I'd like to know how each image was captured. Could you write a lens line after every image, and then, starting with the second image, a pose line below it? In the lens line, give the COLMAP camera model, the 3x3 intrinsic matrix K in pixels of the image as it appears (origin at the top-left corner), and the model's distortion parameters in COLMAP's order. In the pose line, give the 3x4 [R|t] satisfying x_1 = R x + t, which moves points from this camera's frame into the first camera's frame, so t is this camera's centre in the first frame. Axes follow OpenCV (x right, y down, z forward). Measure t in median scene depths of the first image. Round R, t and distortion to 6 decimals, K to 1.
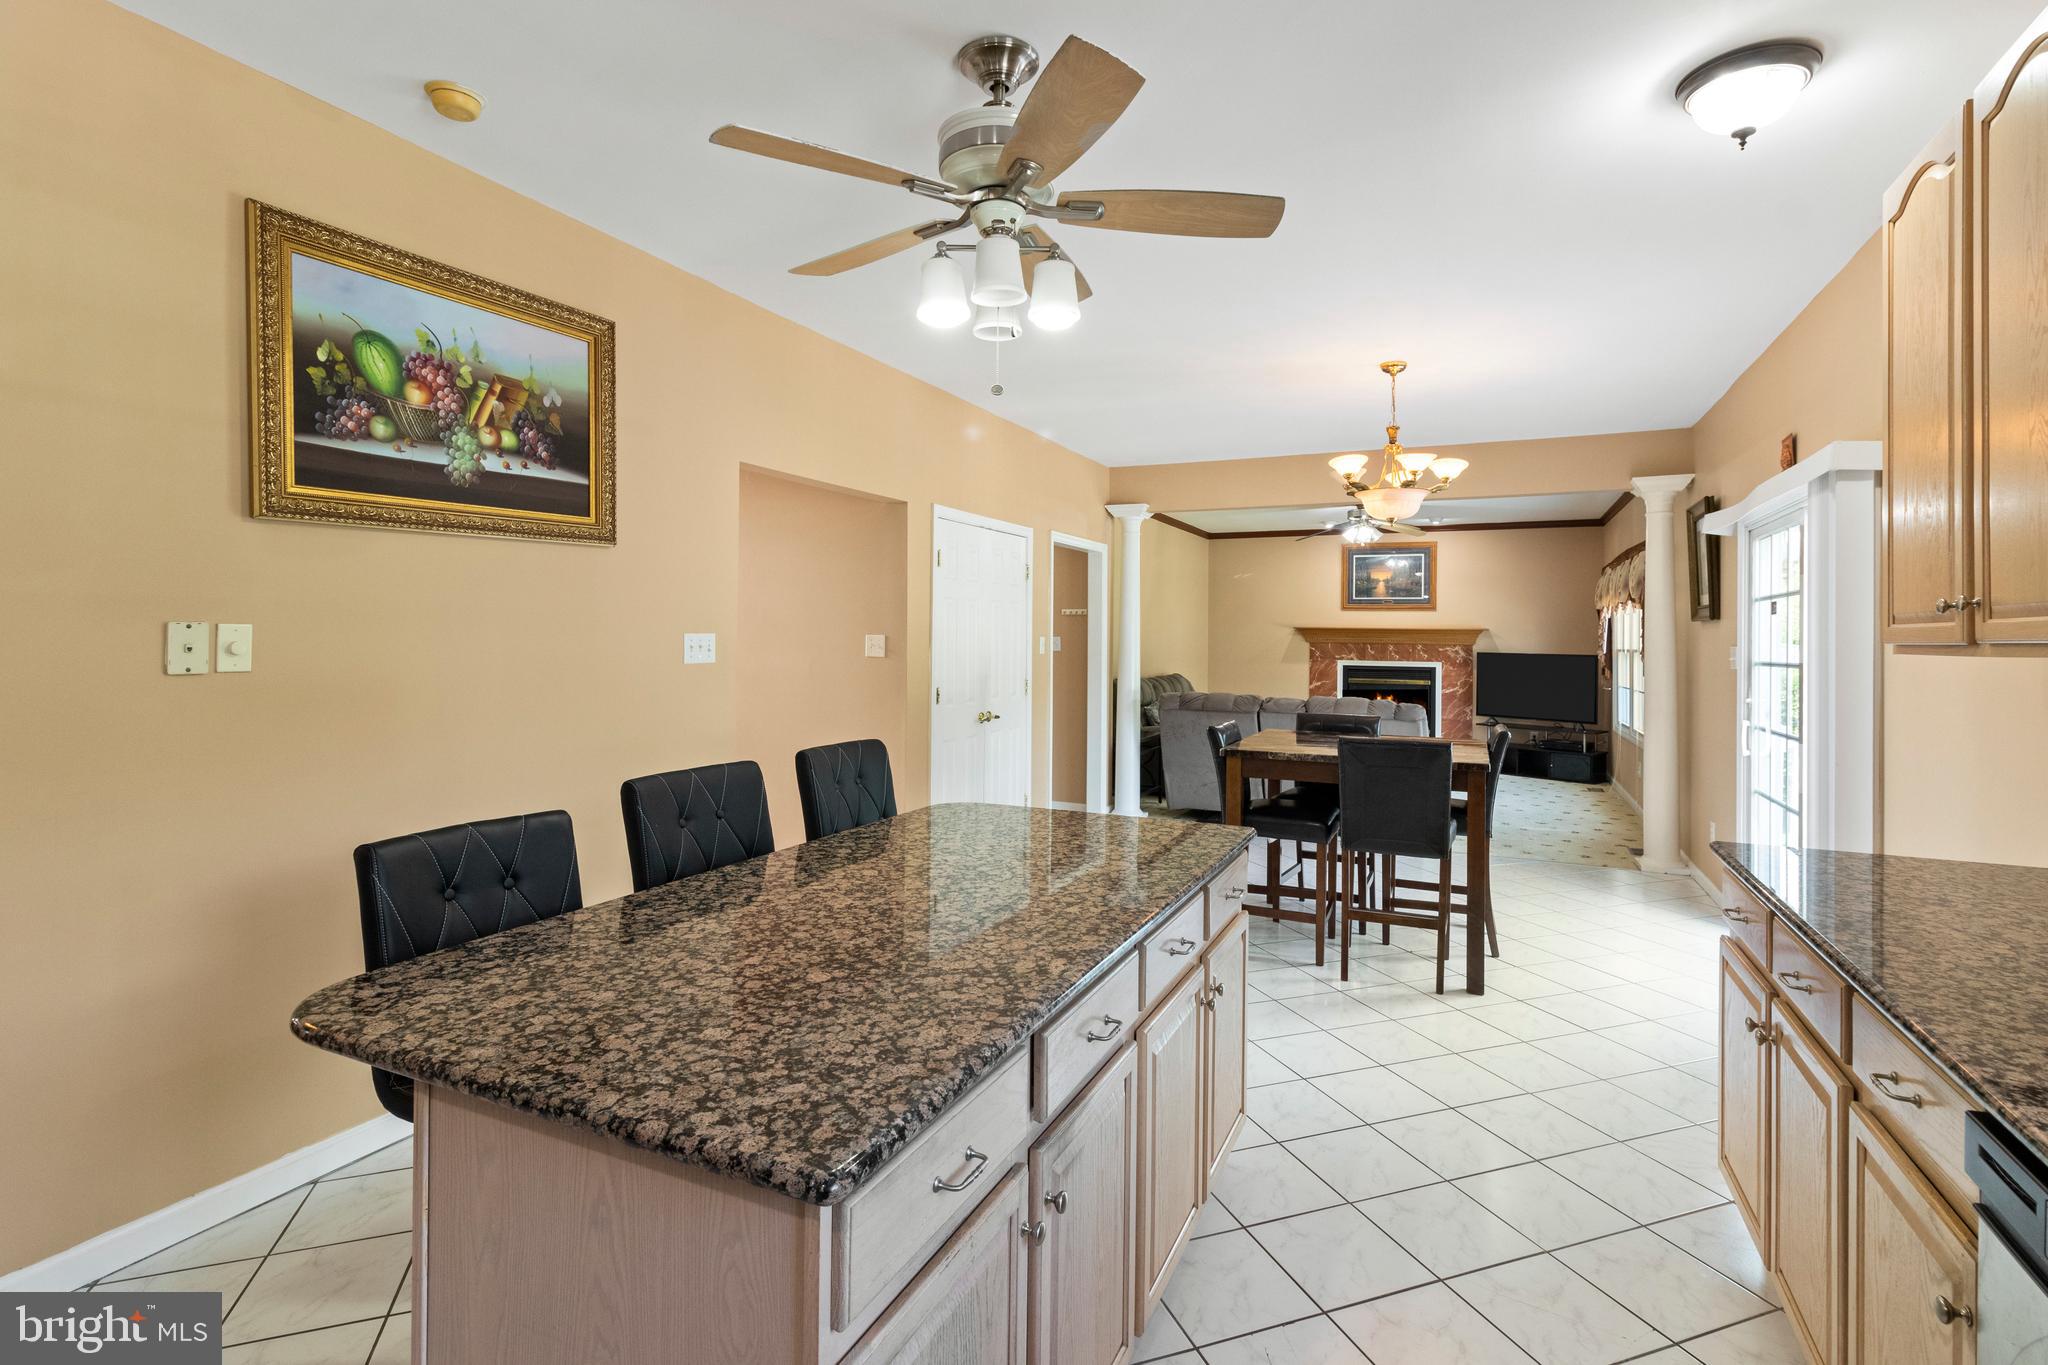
lens RADIAL K [[976.9, 0, 1041.6], [0, 976.9, 637.7], [0, 0, 1]] dist [0.000265, 0.000166]
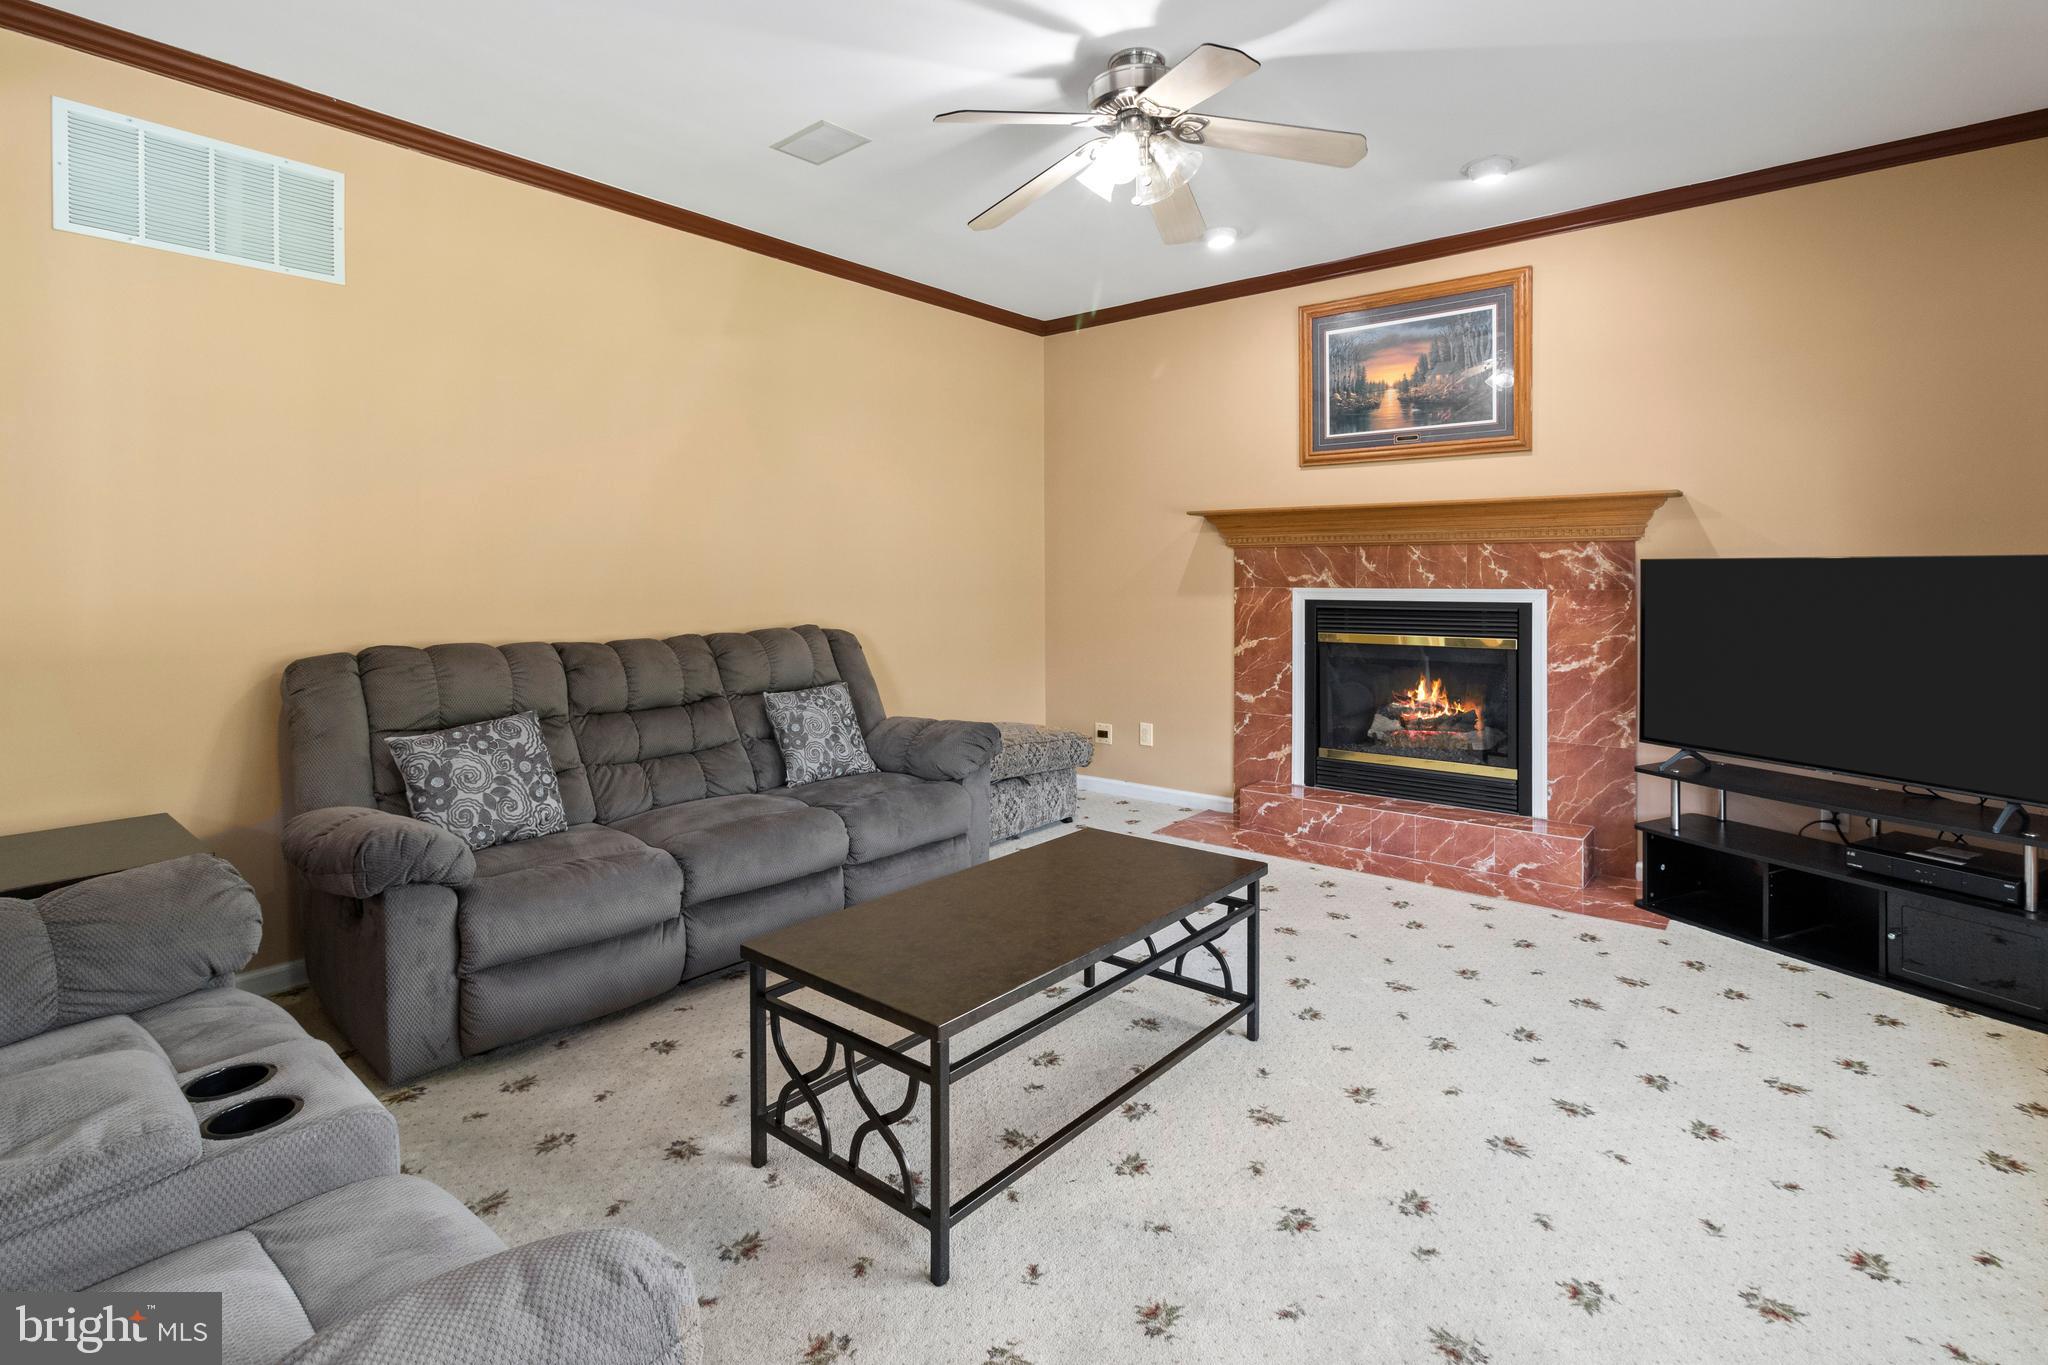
lens RADIAL K [[979.2, 0, 1023.7], [0, 979.2, 601.5], [0, 0, 1]] dist [-0.000212, 0.000902]
pose [[0.967020, -0.005731, -0.254637, 0.309138], [0.011926, 0.999669, 0.022792, 0.018686], [0.254422, -0.025077, 0.966768, 0.584662]]
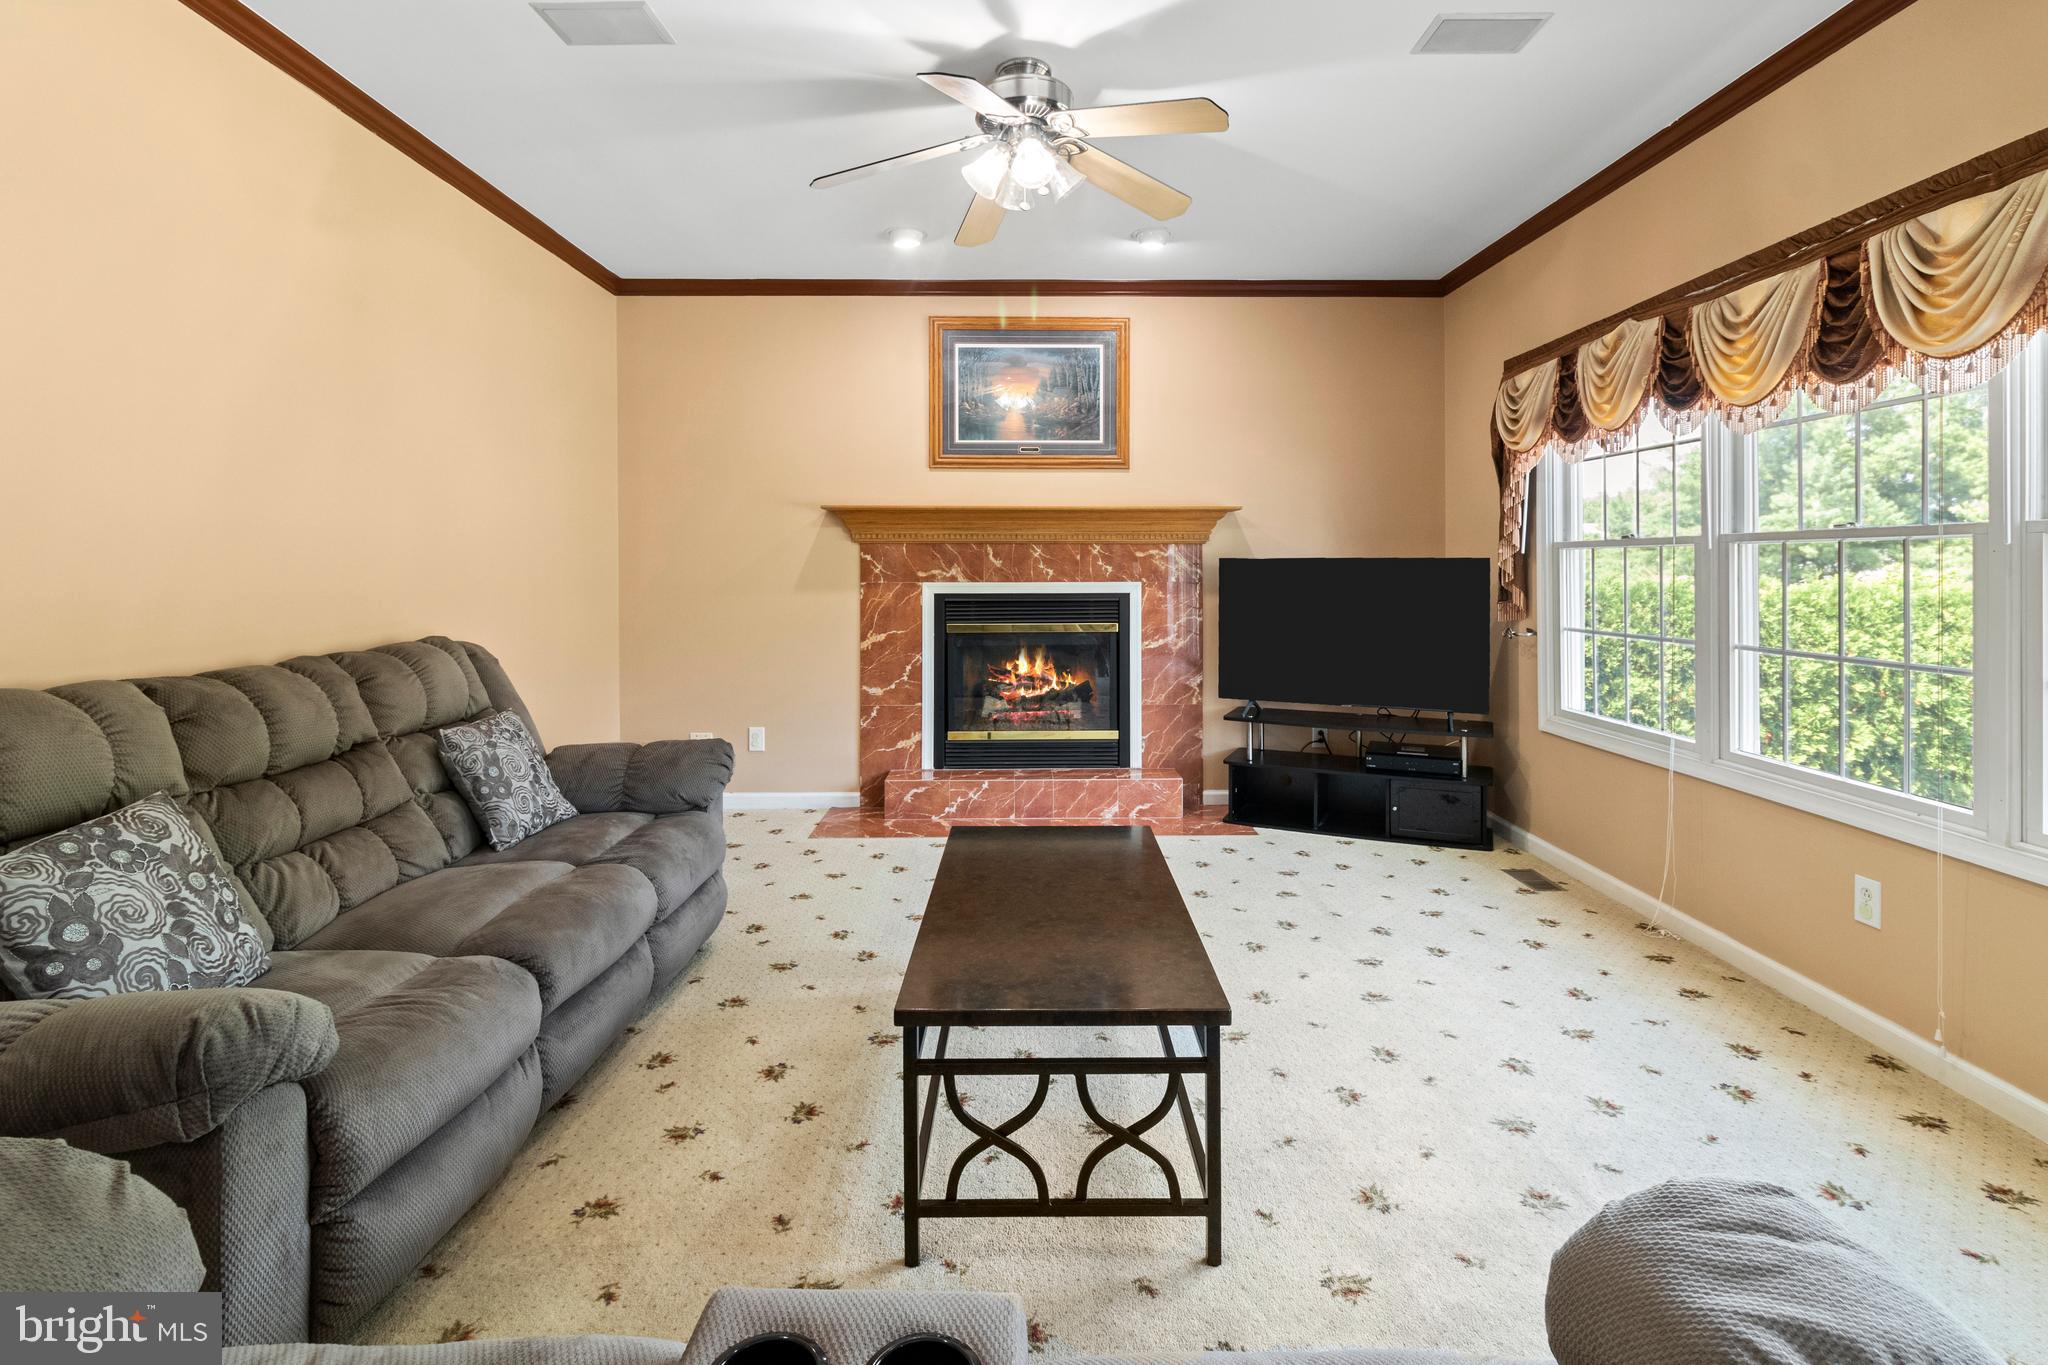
lens RADIAL K [[979.7, 0, 1032.0], [0, 979.7, 594.3], [0, 0, 1]] dist [0.001741, 0.000519]
pose [[0.905380, -0.022556, 0.424002, 0.166182], [0.011548, 0.999527, 0.028514, 0.017018], [-0.424445, -0.020919, 0.905212, 0.599631]]
